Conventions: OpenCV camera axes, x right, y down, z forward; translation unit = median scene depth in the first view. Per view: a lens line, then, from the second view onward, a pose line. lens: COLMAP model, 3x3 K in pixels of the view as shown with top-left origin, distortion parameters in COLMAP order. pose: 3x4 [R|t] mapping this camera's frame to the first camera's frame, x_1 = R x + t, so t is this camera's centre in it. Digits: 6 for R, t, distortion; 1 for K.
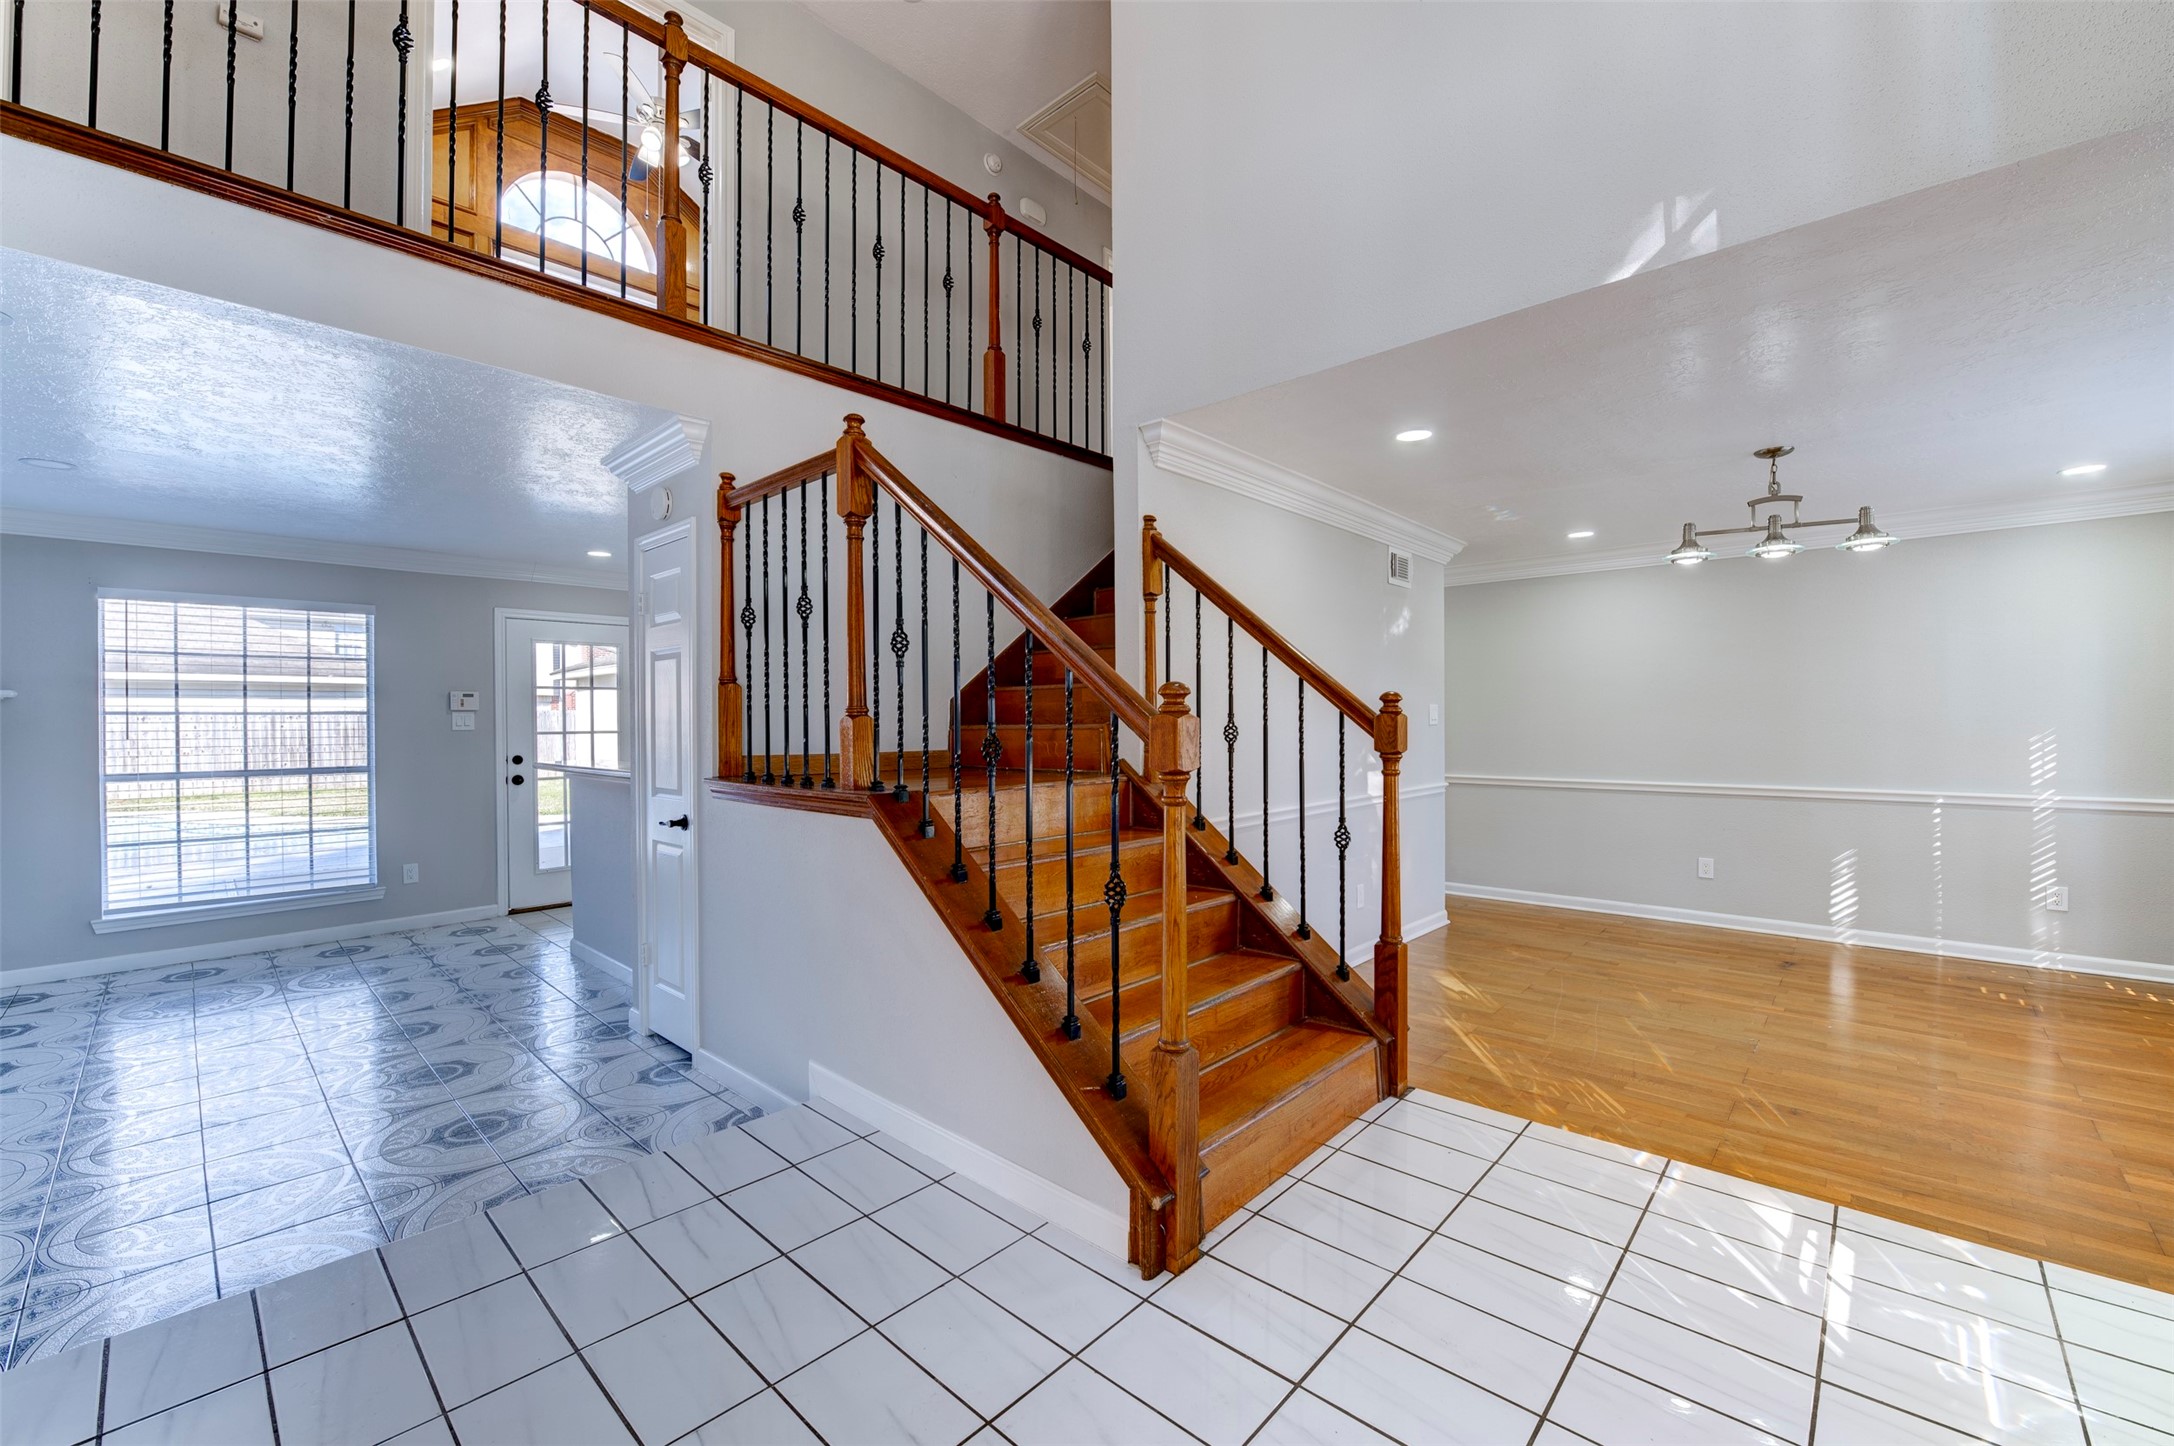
lens RADIAL K [[868.8, 0, 1083.8], [0, 868.8, 727.3], [0, 0, 1]] dist [-0.017849, -0.001824]
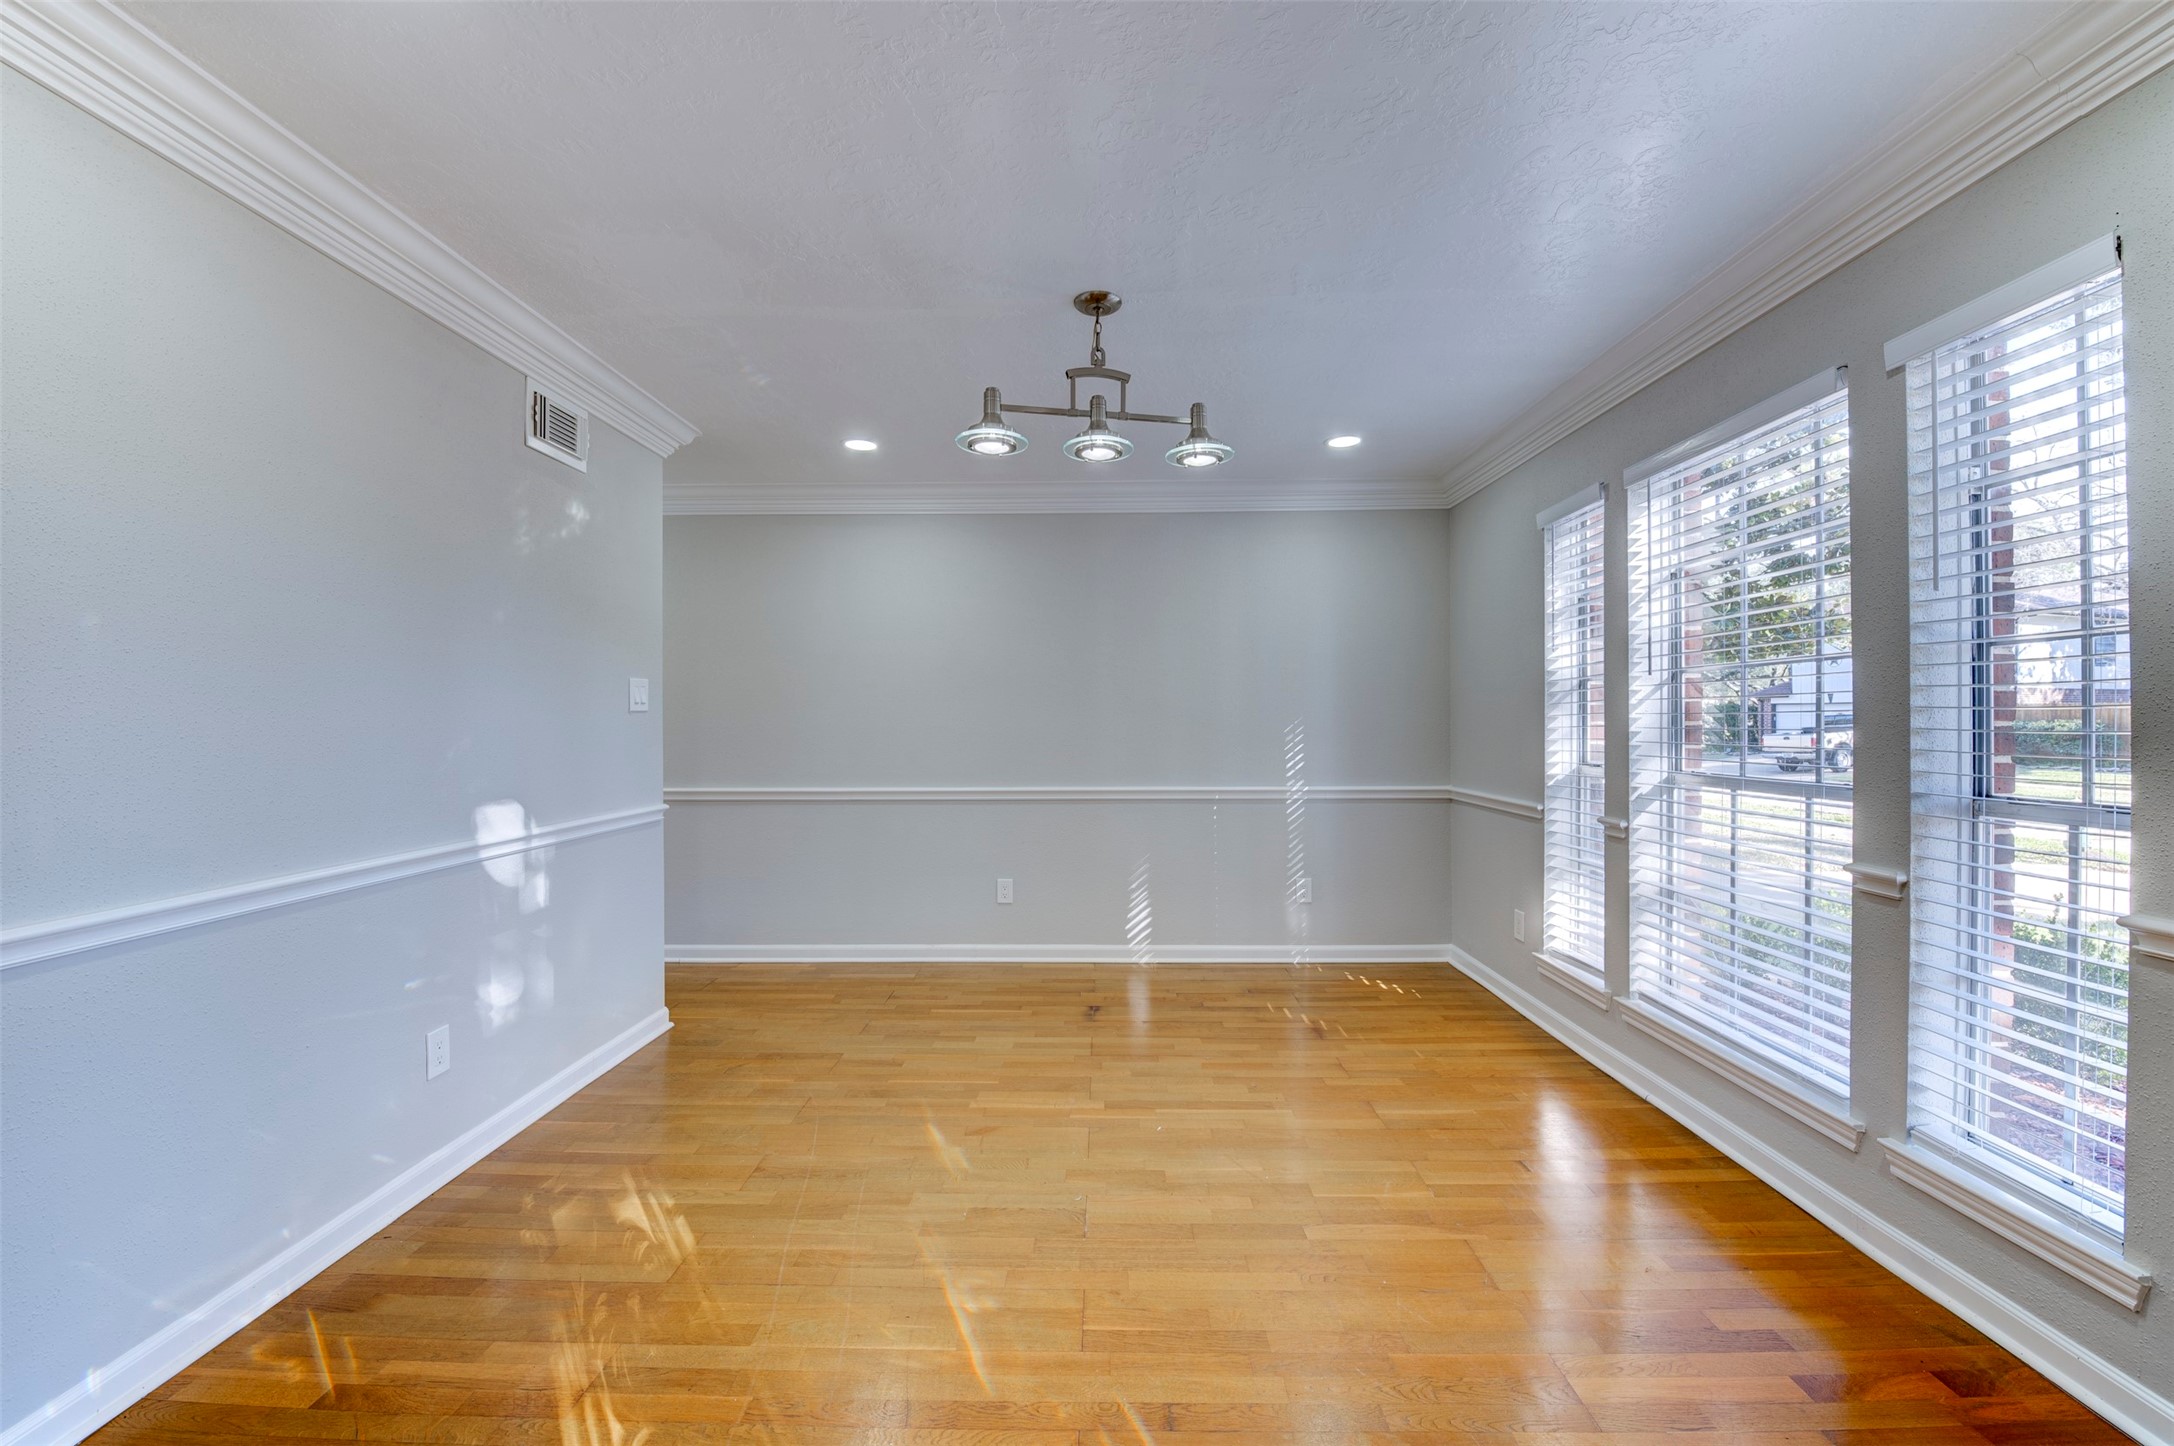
lens RADIAL K [[868.8, 0, 1084.7], [0, 868.8, 720.1], [0, 0, 1]] dist [-0.017849, -0.001824]
pose [[0.744432, 0.003668, 0.667689, 0.285951], [0.003278, 0.999953, -0.009147, 0.012826], [-0.667691, 0.008998, 0.744384, 0.417510]]
